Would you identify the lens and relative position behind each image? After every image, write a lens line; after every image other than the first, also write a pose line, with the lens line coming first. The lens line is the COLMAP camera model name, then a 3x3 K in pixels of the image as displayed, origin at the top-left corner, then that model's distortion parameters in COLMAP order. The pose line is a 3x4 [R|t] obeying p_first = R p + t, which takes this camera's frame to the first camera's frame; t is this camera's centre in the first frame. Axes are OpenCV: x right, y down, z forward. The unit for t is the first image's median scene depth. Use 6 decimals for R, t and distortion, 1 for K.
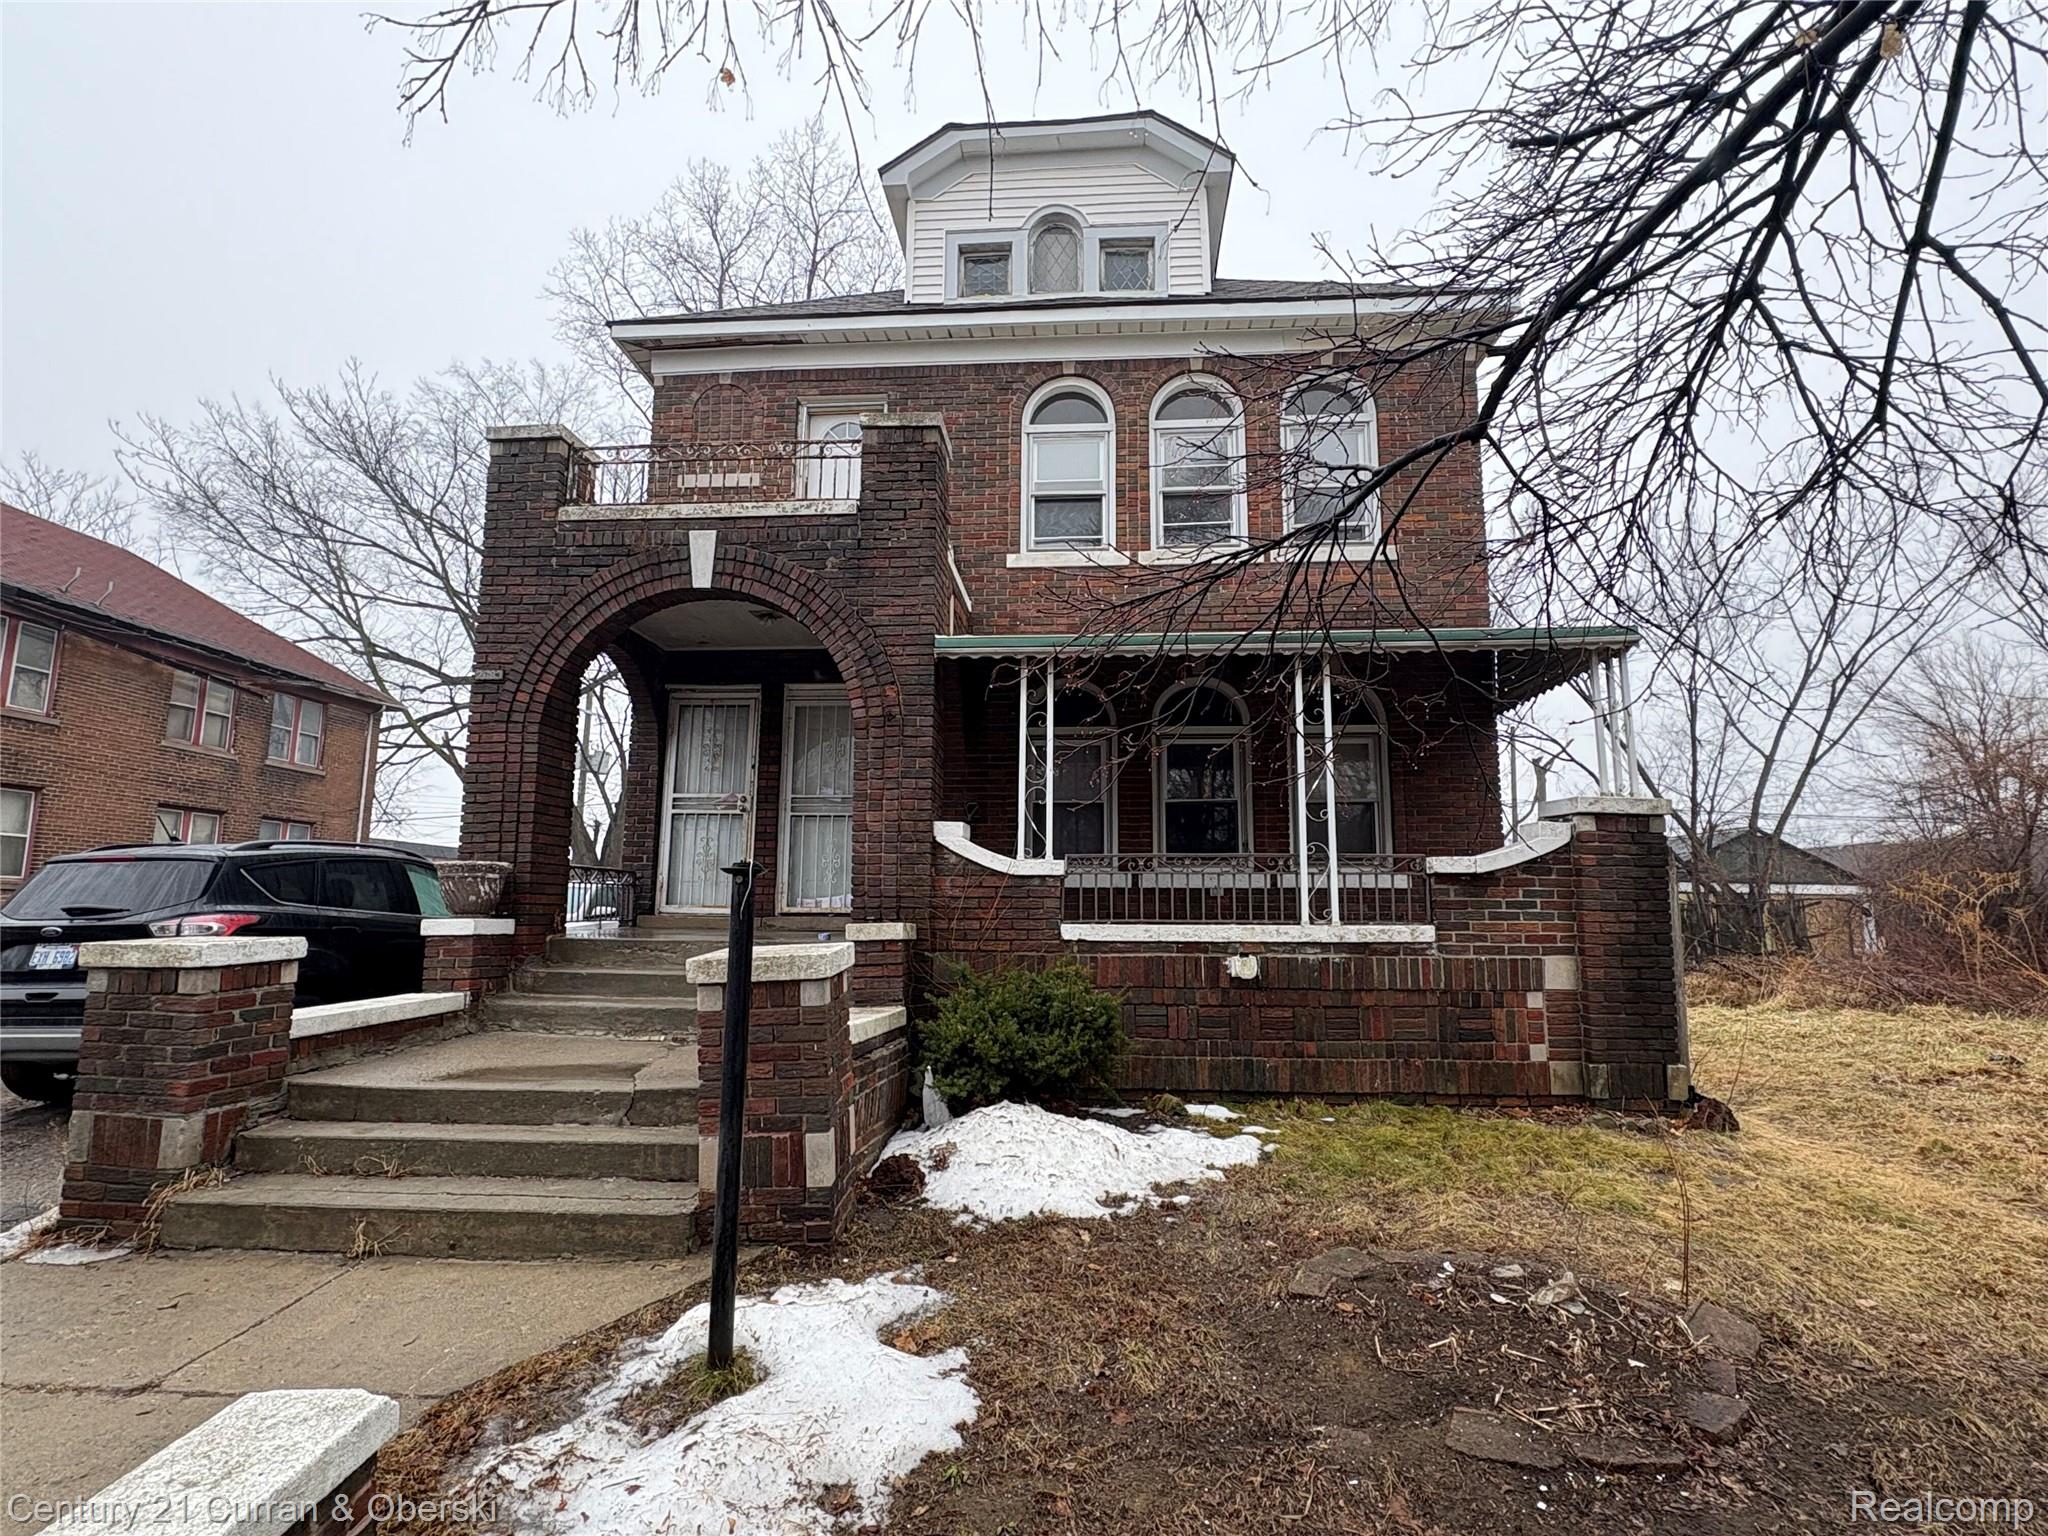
lens RADIAL K [[1045.6, 0, 1024.0], [0, 1045.6, 768.0], [0, 0, 1]] dist [0.000348, 0.000397]
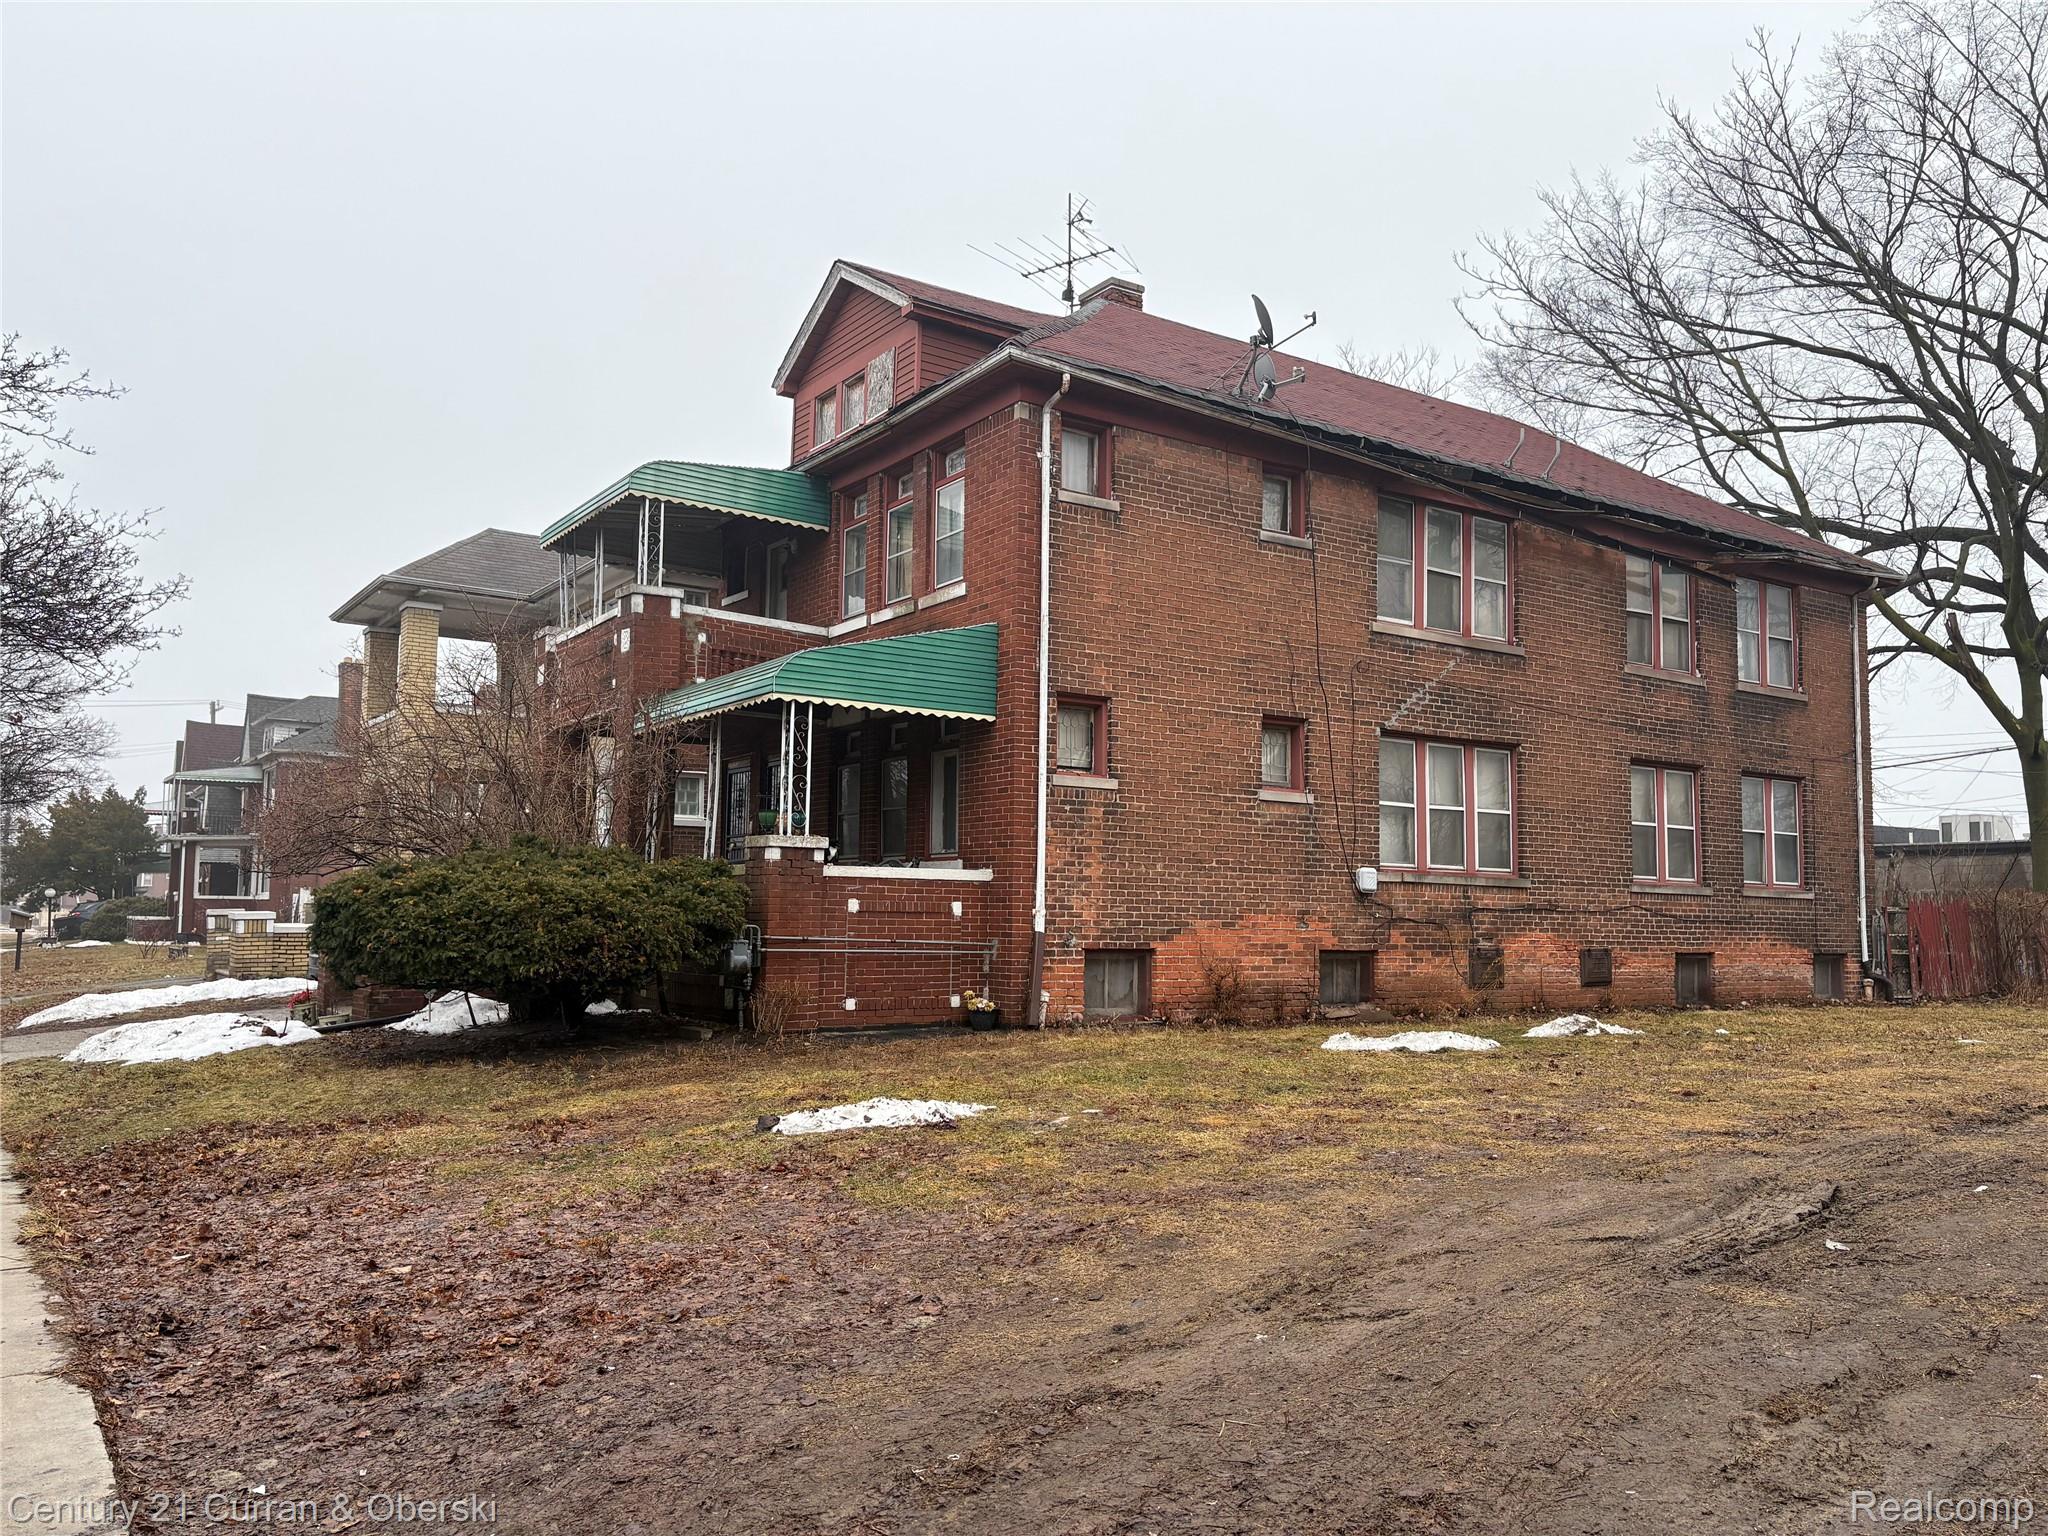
lens RADIAL K [[1538.5, 0, 1018.9], [0, 1538.5, 785.6], [0, 0, 1]] dist [0.084780, -0.090990]
pose [[0.607701, -0.062782, -0.791681, -0.806957], [0.103777, 0.994600, 0.000786, 0.027530], [0.787356, -0.082636, 0.610935, 0.210548]]
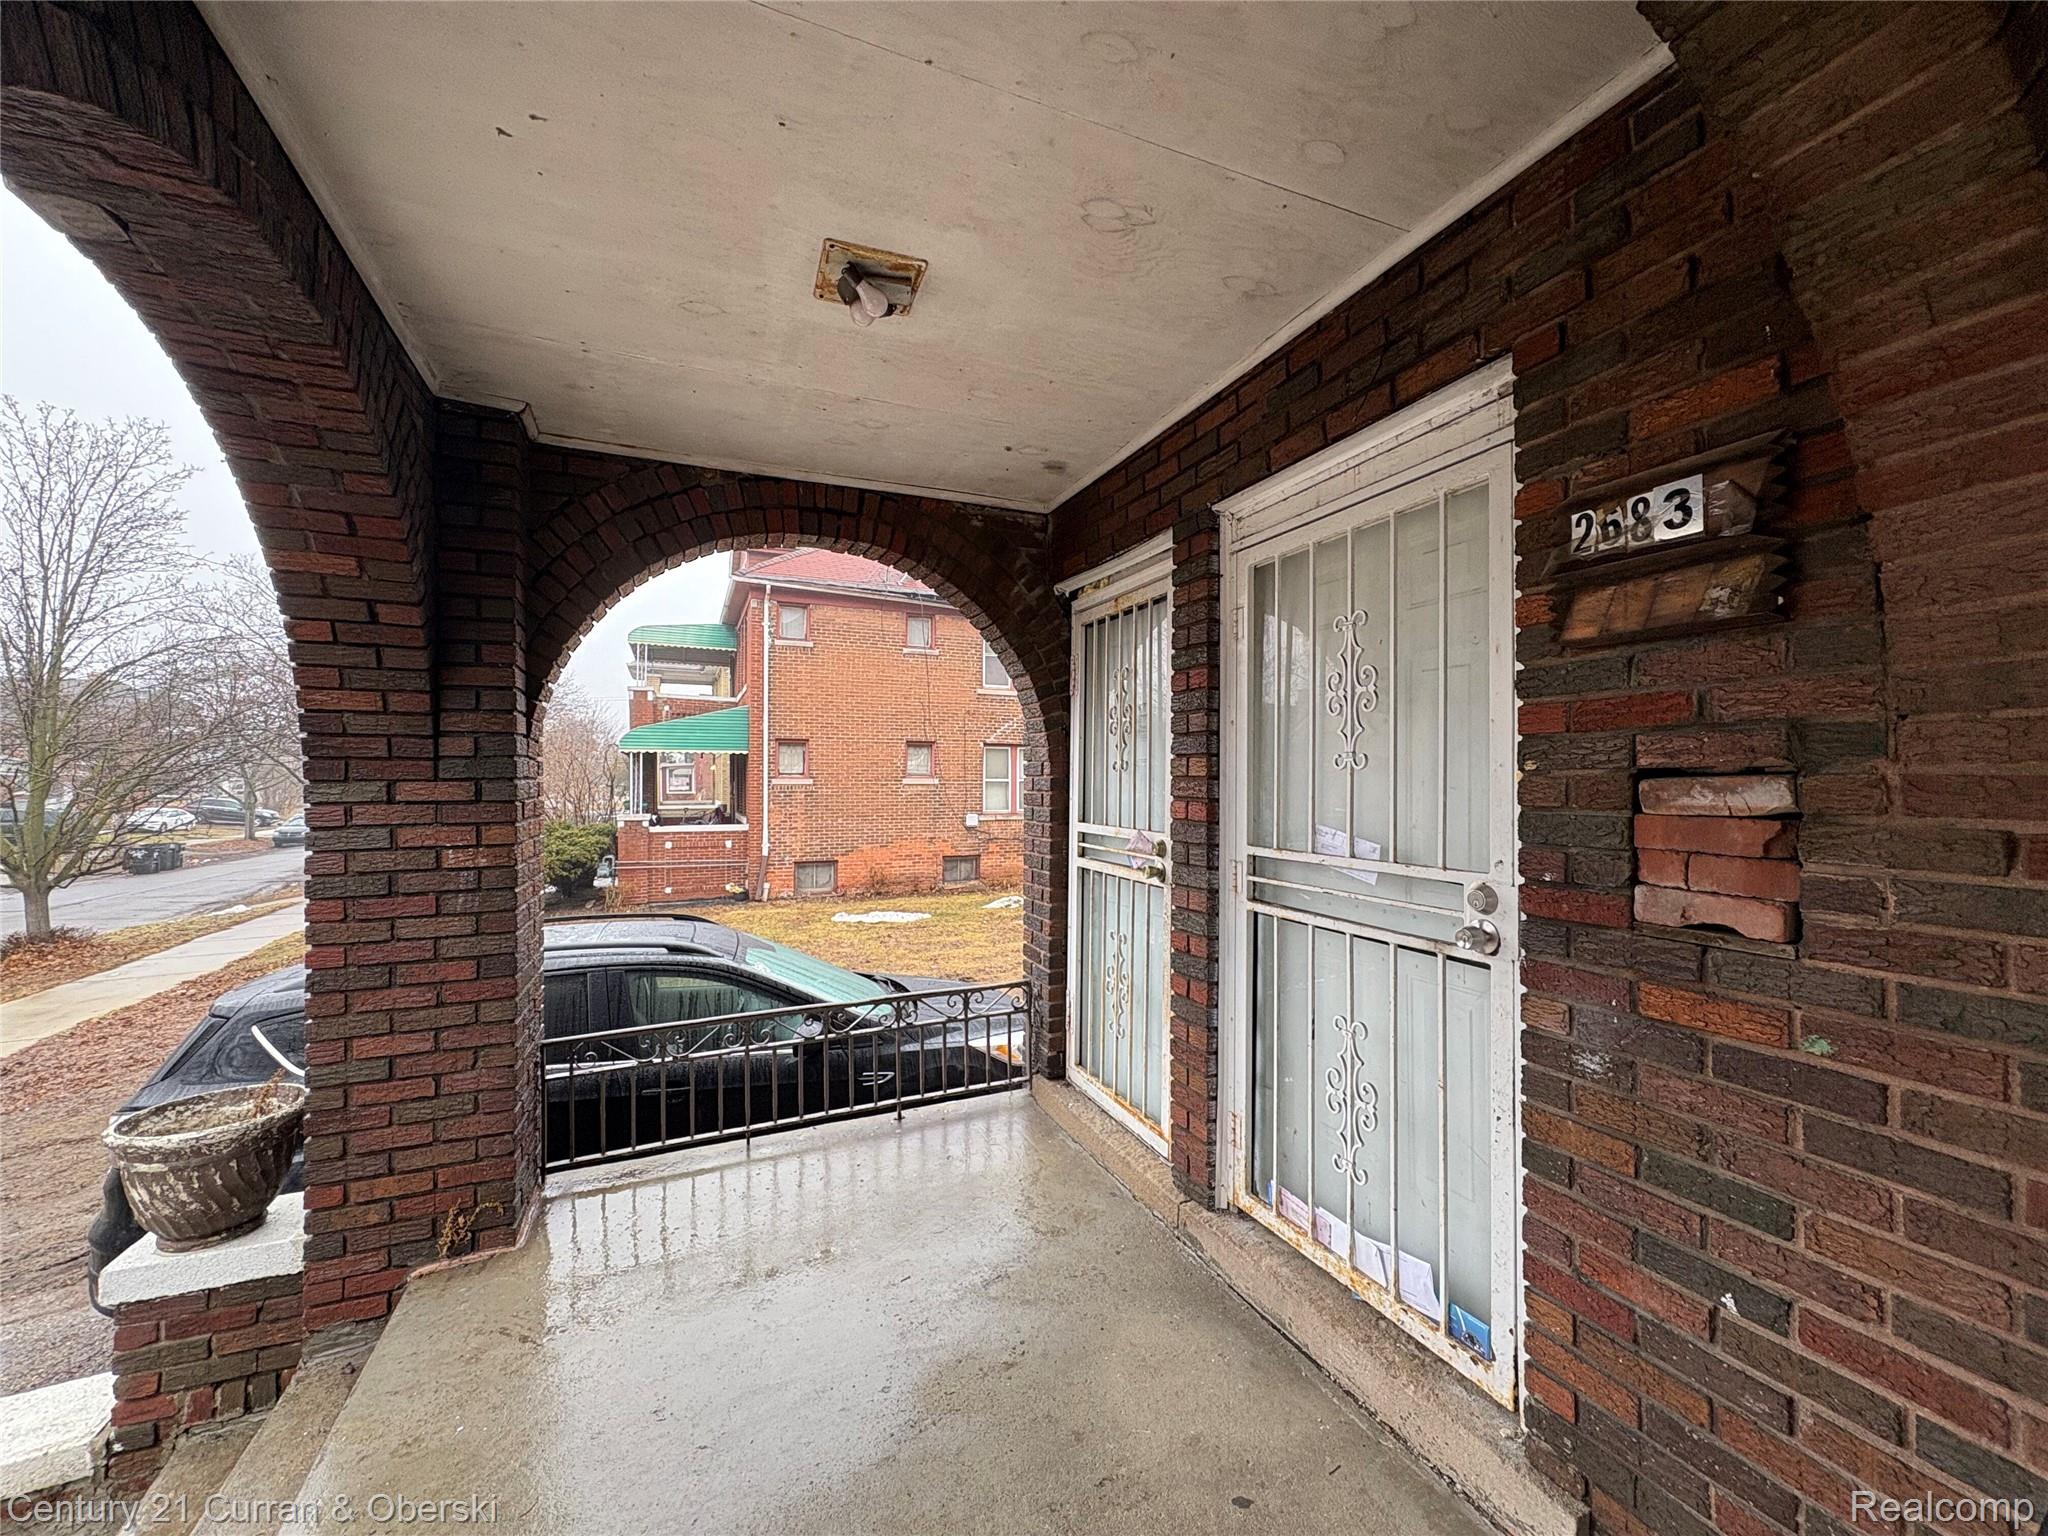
lens RADIAL K [[815.1, 0, 1024.0], [0, 815.1, 768.0], [0, 0, 1]] dist [-0.000529, 0.000055]
pose [[0.459105, -0.019817, -0.888161, -0.041638], [0.130924, 0.990344, 0.045580, -0.025709], [0.878682, -0.137208, 0.457266, 1.130377]]
